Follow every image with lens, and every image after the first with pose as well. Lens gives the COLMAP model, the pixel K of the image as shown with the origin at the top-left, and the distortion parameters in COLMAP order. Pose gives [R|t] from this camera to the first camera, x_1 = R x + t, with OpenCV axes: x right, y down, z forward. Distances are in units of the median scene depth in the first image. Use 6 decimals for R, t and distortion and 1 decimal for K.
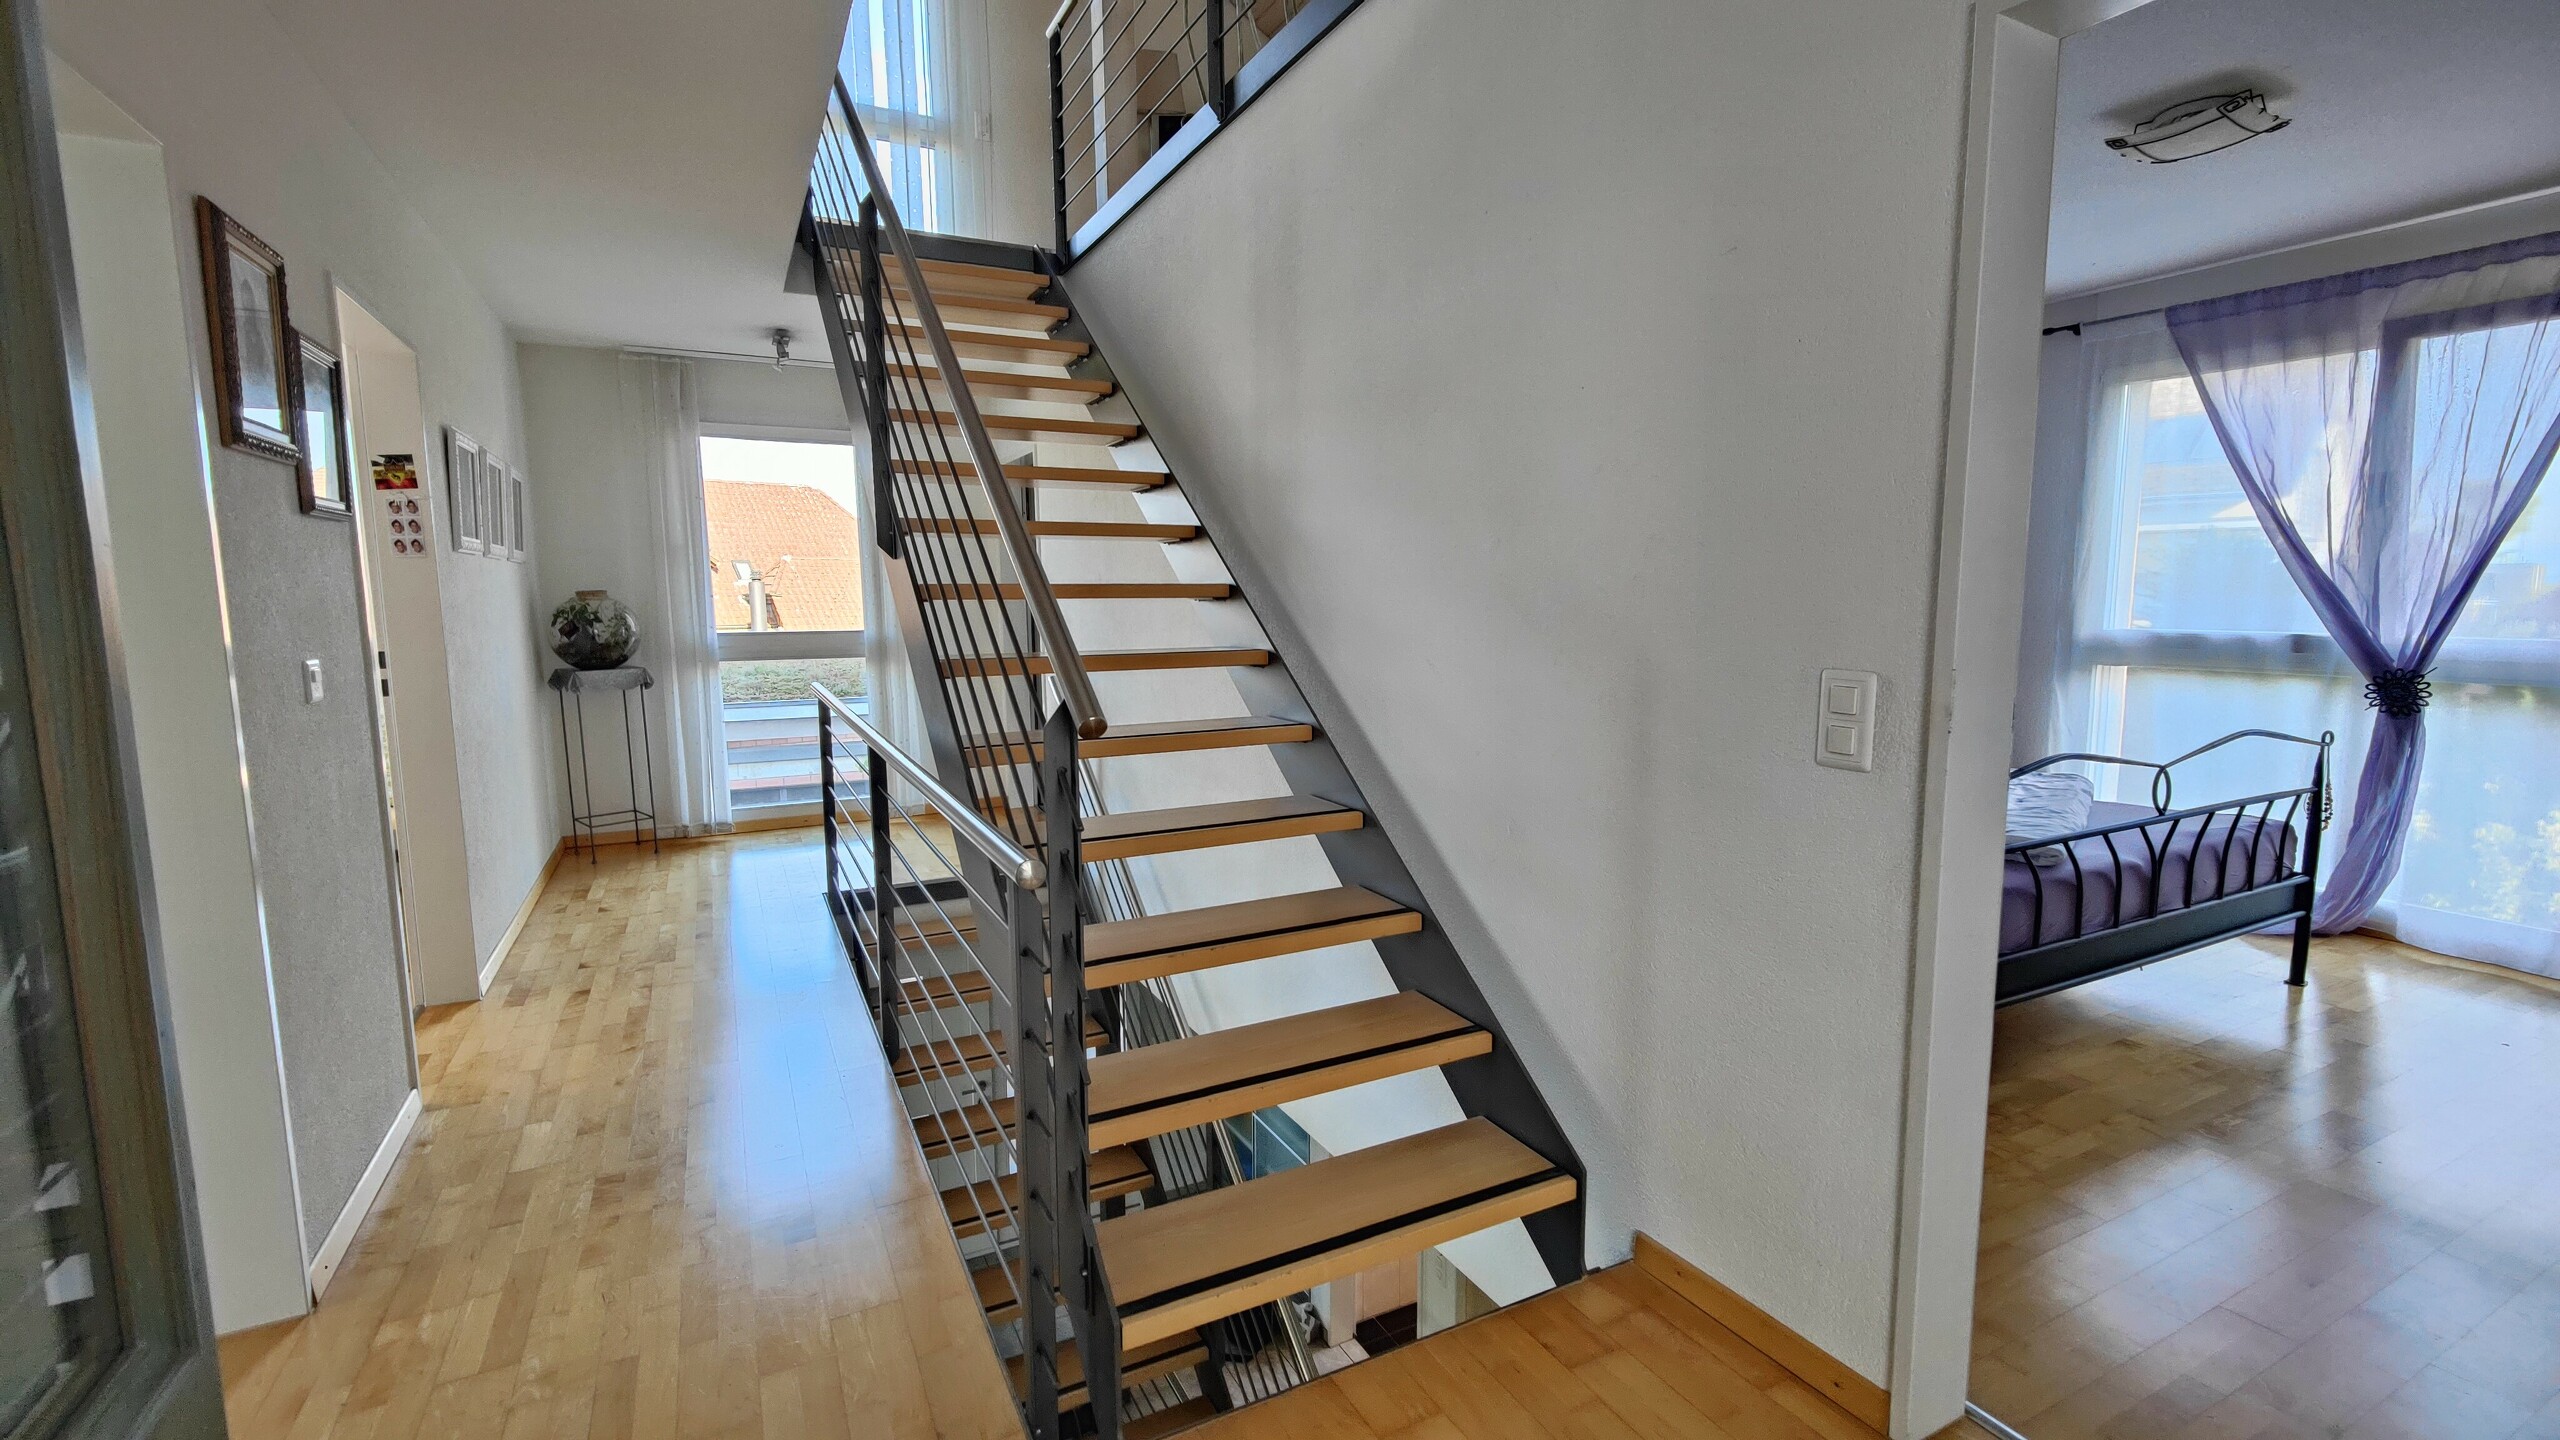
lens RADIAL K [[1106.9, 0, 1287.4], [0, 1106.9, 717.7], [0, 0, 1]] dist [0.010916, -0.007336]
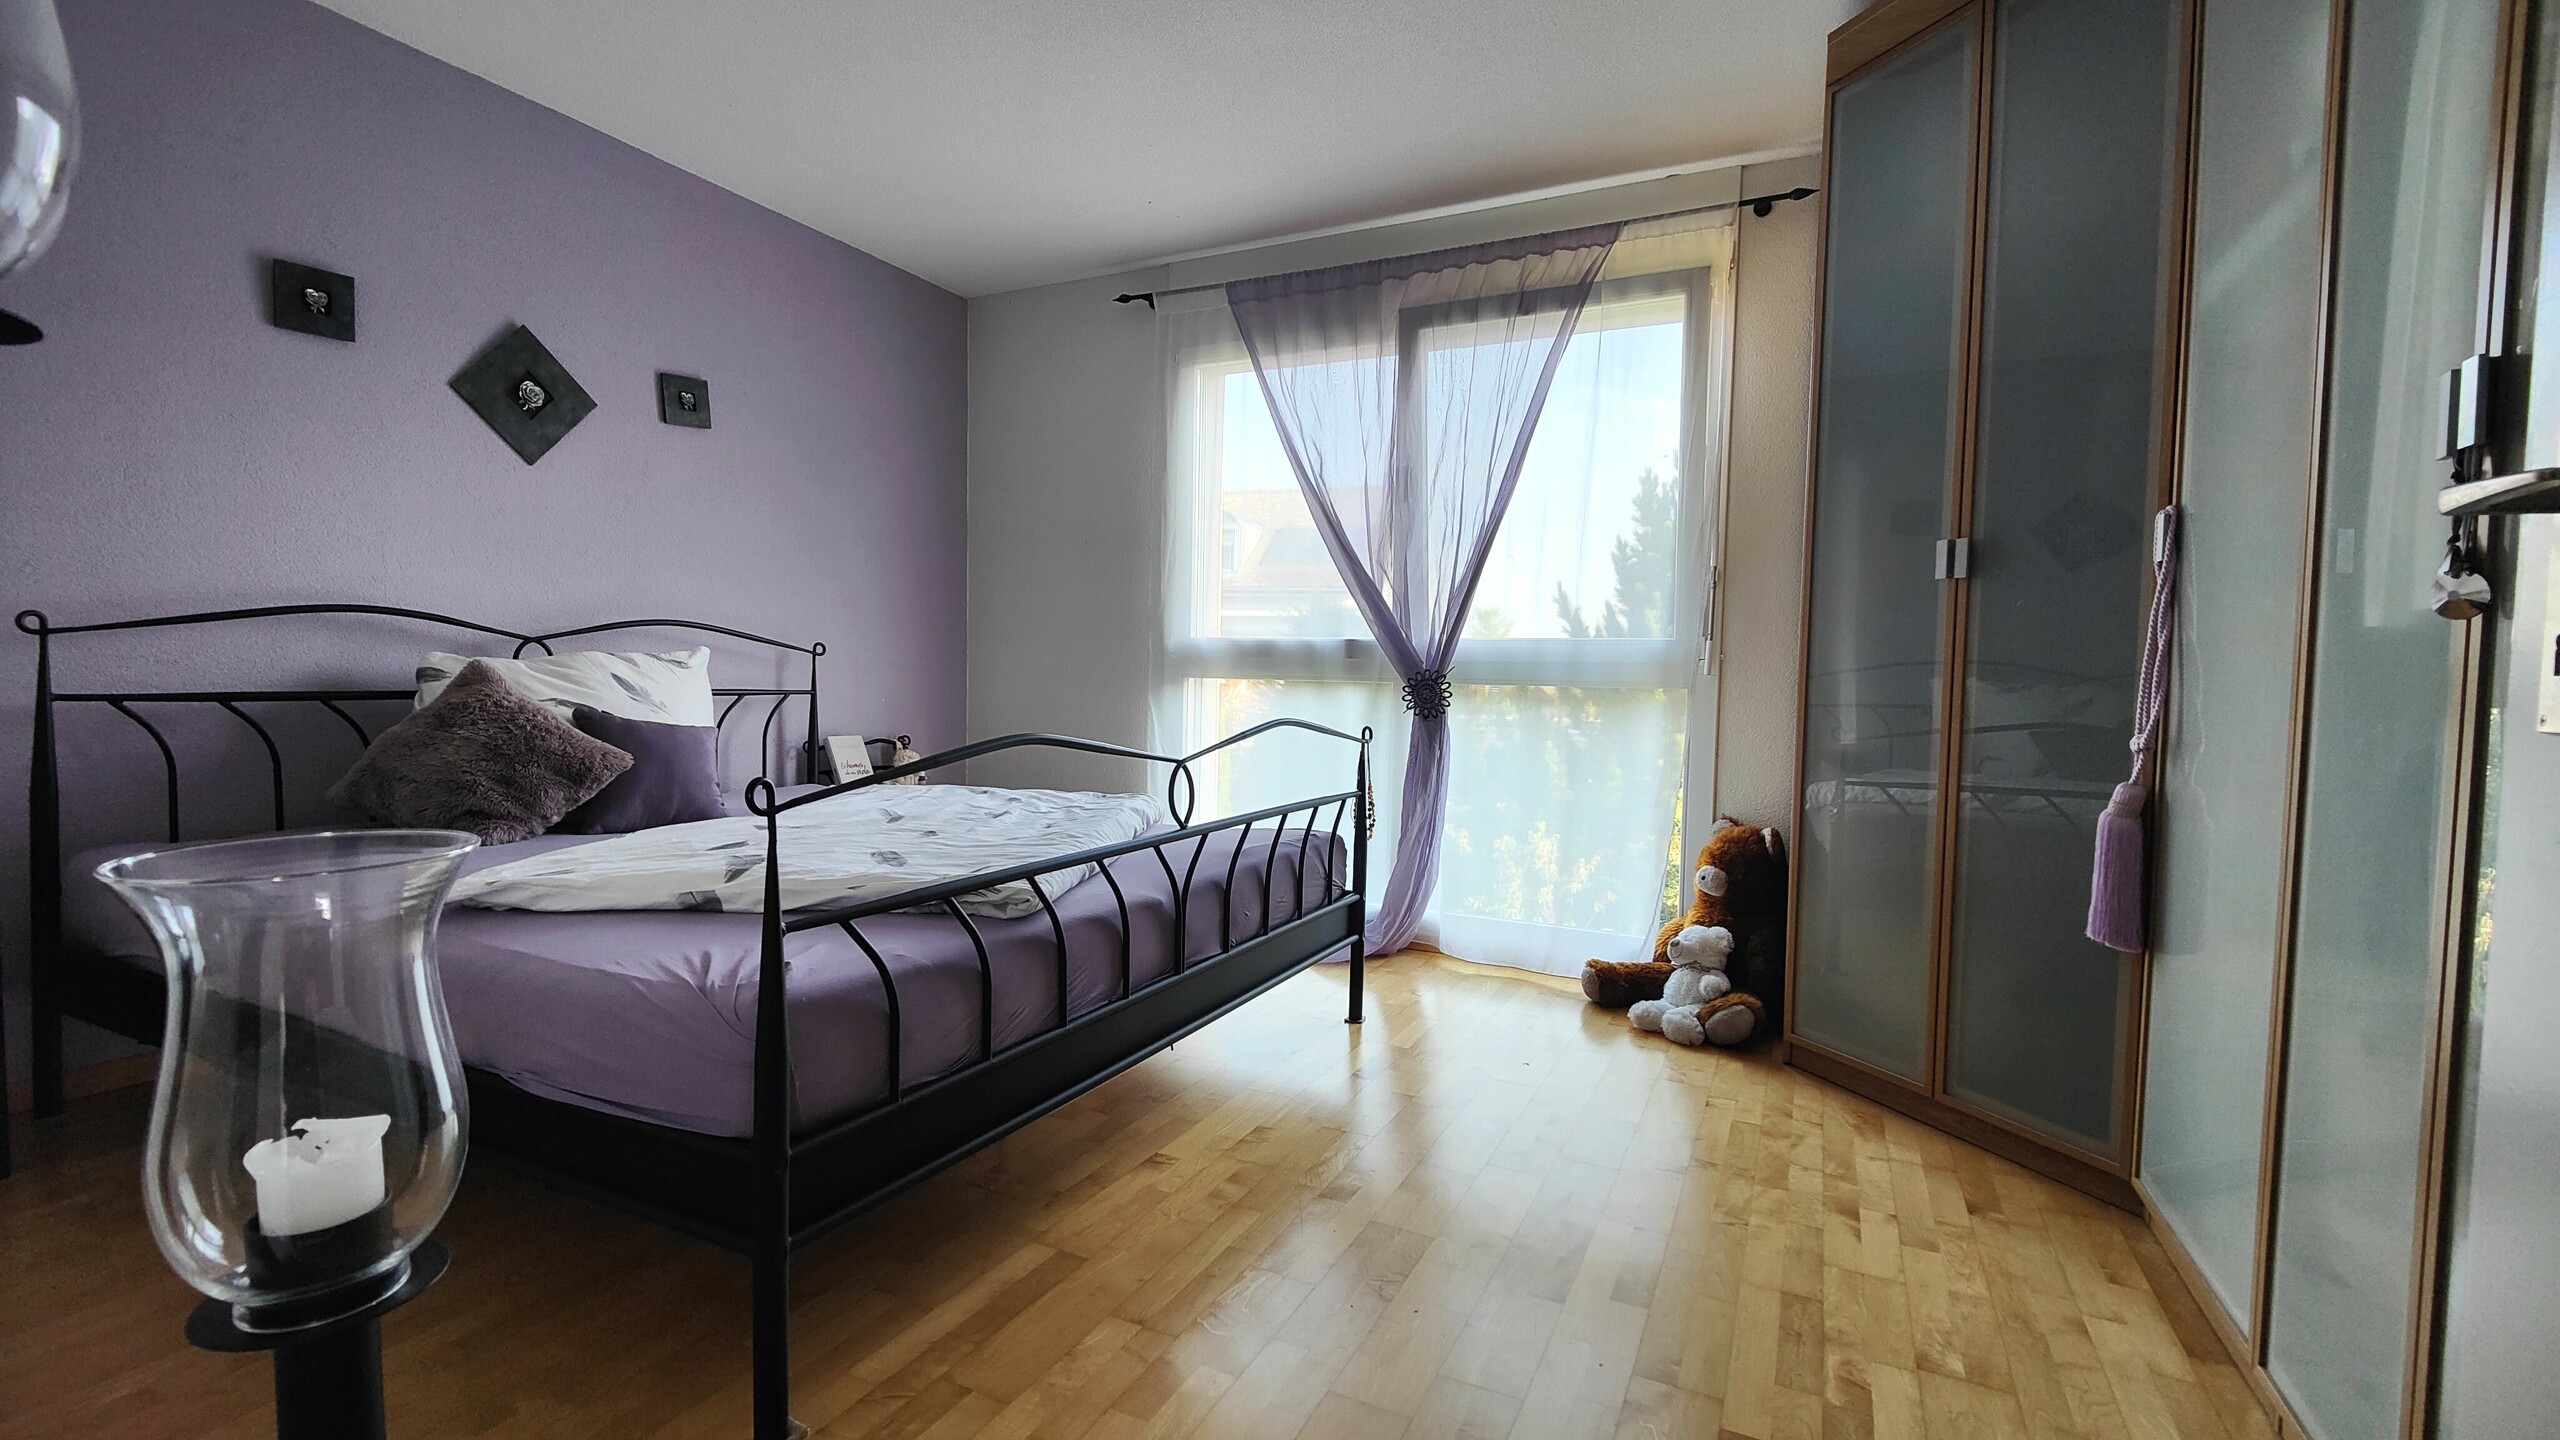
lens RADIAL K [[1106.9, 0, 1279.6], [0, 1106.9, 725.6], [0, 0, 1]] dist [0.010916, -0.007336]
pose [[0.806536, -0.005183, 0.591162, 0.351706], [0.042154, 0.997921, -0.048762, 0.049751], [-0.589680, 0.064248, 0.805078, 0.325661]]
